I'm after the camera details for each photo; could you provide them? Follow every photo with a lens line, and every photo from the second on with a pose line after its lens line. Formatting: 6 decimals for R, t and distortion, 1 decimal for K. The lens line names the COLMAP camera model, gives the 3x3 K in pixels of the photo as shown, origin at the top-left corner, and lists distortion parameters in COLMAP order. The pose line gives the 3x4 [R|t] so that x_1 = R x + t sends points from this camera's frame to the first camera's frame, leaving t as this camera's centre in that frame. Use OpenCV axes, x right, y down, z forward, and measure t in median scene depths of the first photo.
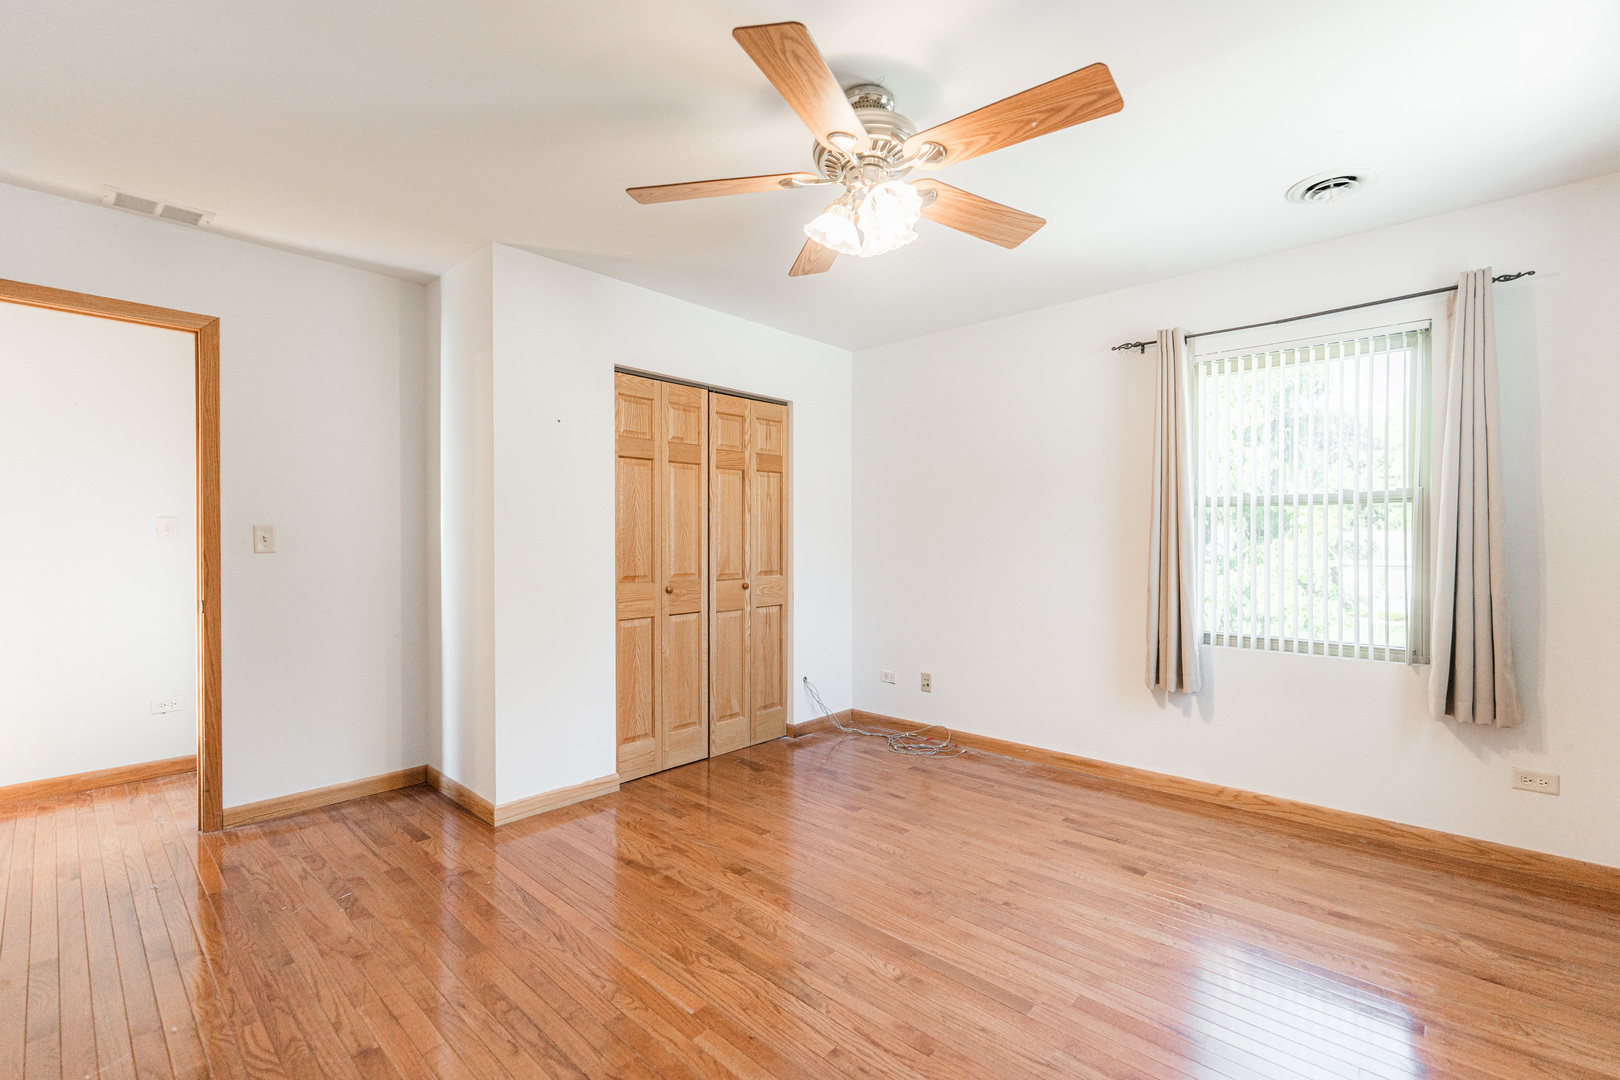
lens RADIAL K [[720.0, 0, 810.0], [0, 720.0, 540.0], [0, 0, 1]] dist [-0.001637, -0.000129]
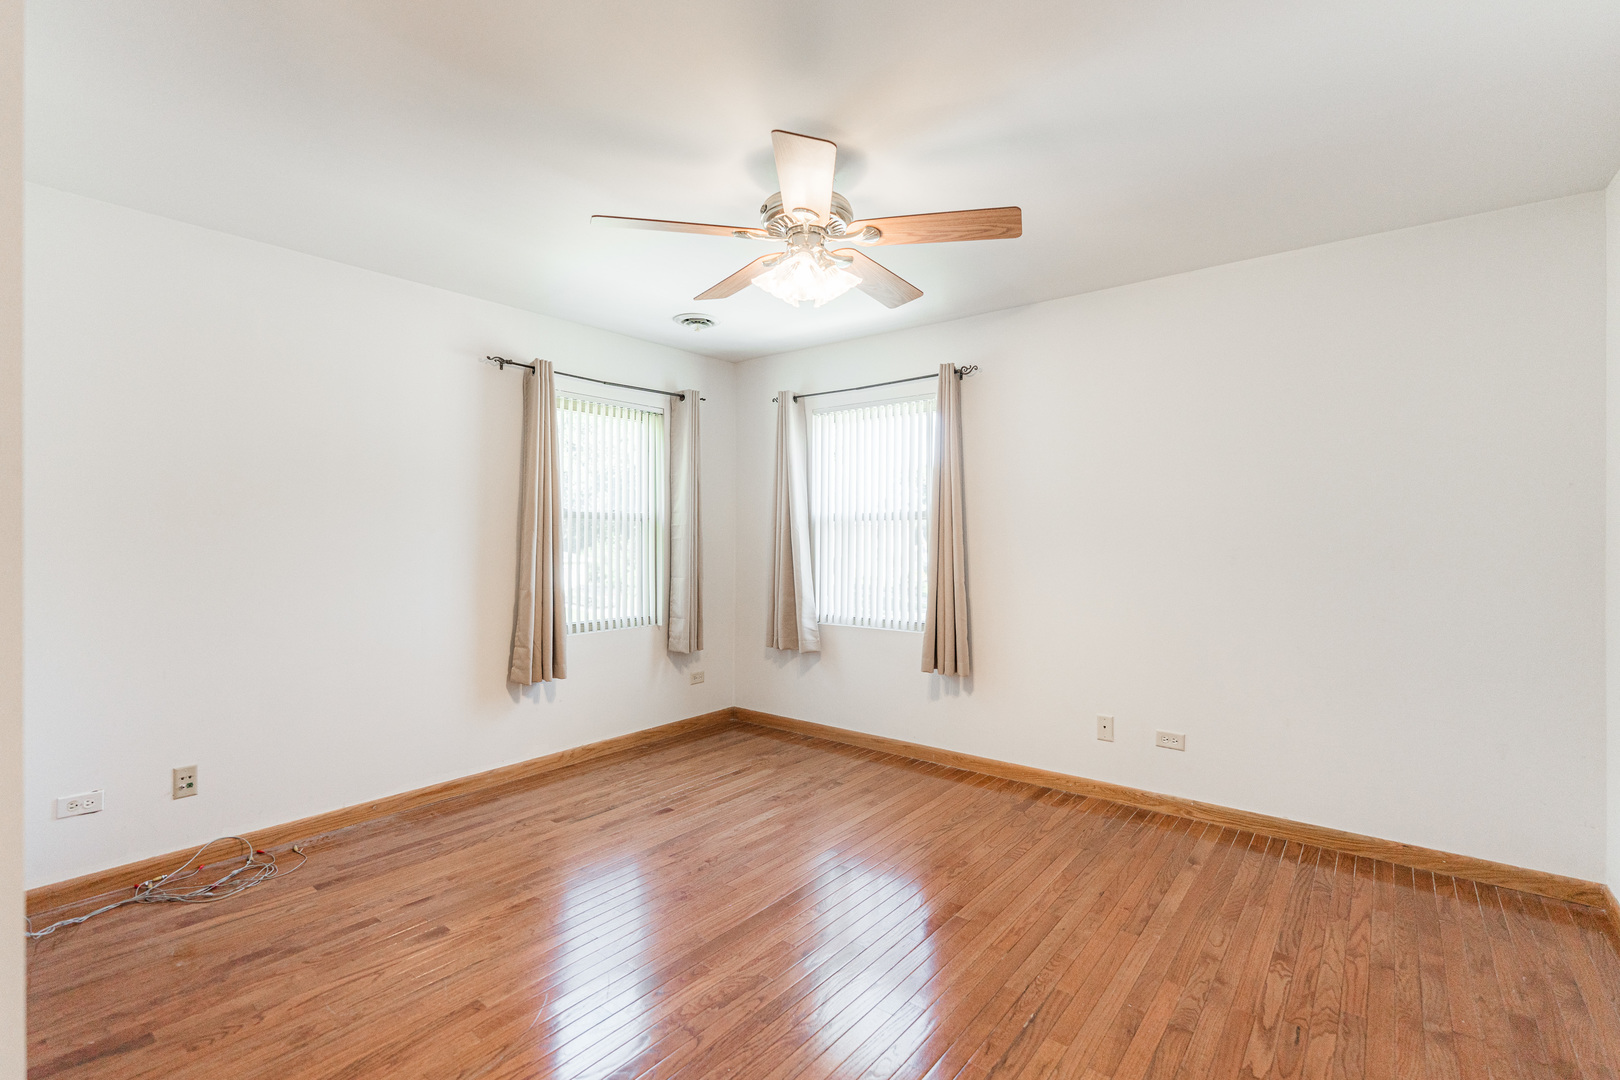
lens RADIAL K [[732.3, 0, 810.0], [0, 732.3, 540.0], [0, 0, 1]] dist [0.000334, 0.000123]
pose [[-0.082524, -0.003098, 0.996584, -0.703458], [0.004119, 0.999986, 0.003449, -0.014366], [-0.996581, 0.004390, -0.082510, 0.710701]]
